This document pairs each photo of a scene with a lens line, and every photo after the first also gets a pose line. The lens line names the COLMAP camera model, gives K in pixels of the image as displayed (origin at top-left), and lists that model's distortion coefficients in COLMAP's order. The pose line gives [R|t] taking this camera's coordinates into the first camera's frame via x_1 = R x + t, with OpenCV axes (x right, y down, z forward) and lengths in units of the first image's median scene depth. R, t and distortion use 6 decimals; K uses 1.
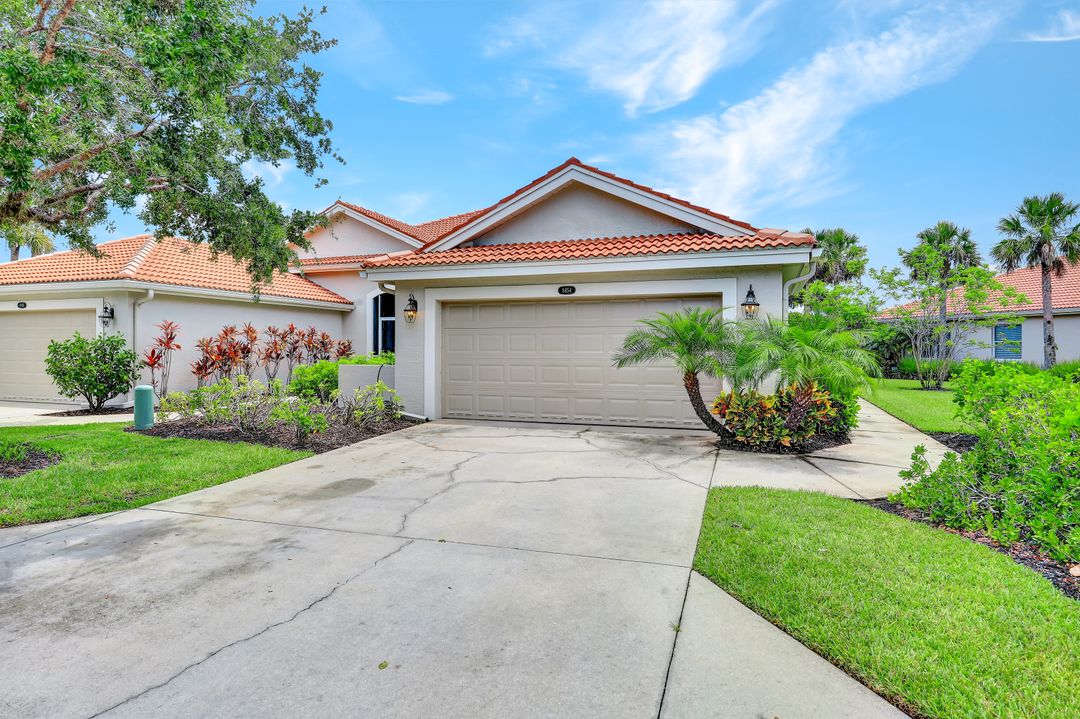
lens RADIAL K [[631.3, 0, 533.9], [0, 631.3, 356.4], [0, 0, 1]] dist [-0.007210, 0.000057]
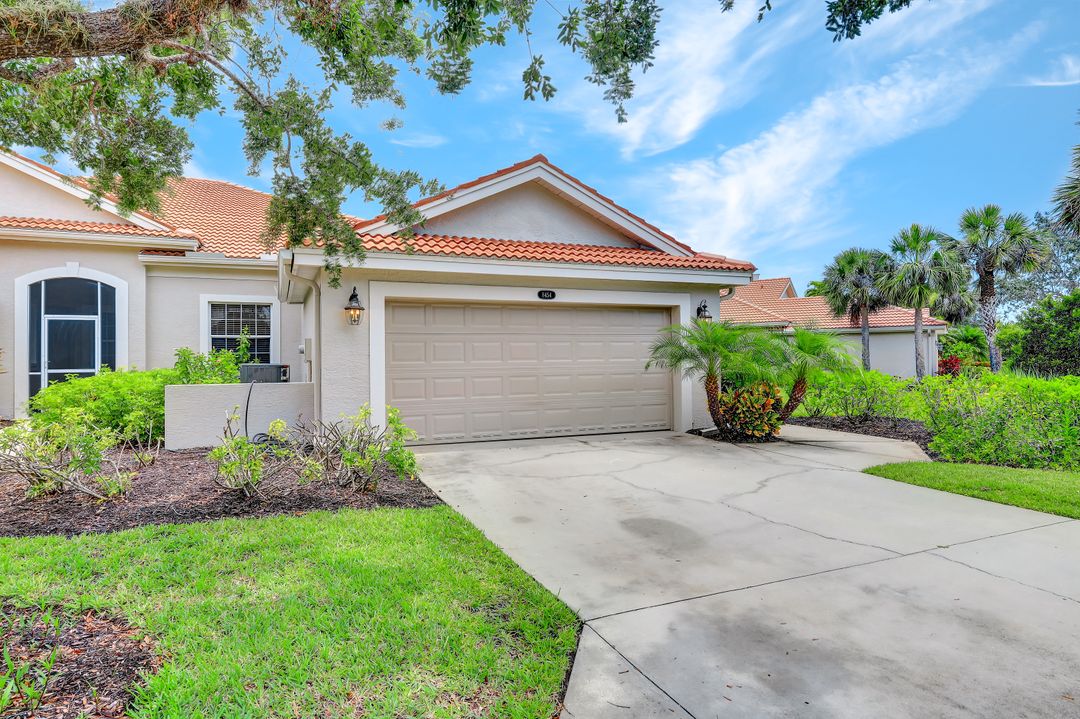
lens RADIAL K [[631.3, 0, 533.9], [0, 631.3, 356.4], [0, 0, 1]] dist [-0.007210, 0.000057]
pose [[0.740390, -0.003038, 0.672171, -0.656550], [0.016839, 0.999760, -0.014029, -0.000925], [-0.671967, 0.021705, 0.740263, 0.357842]]
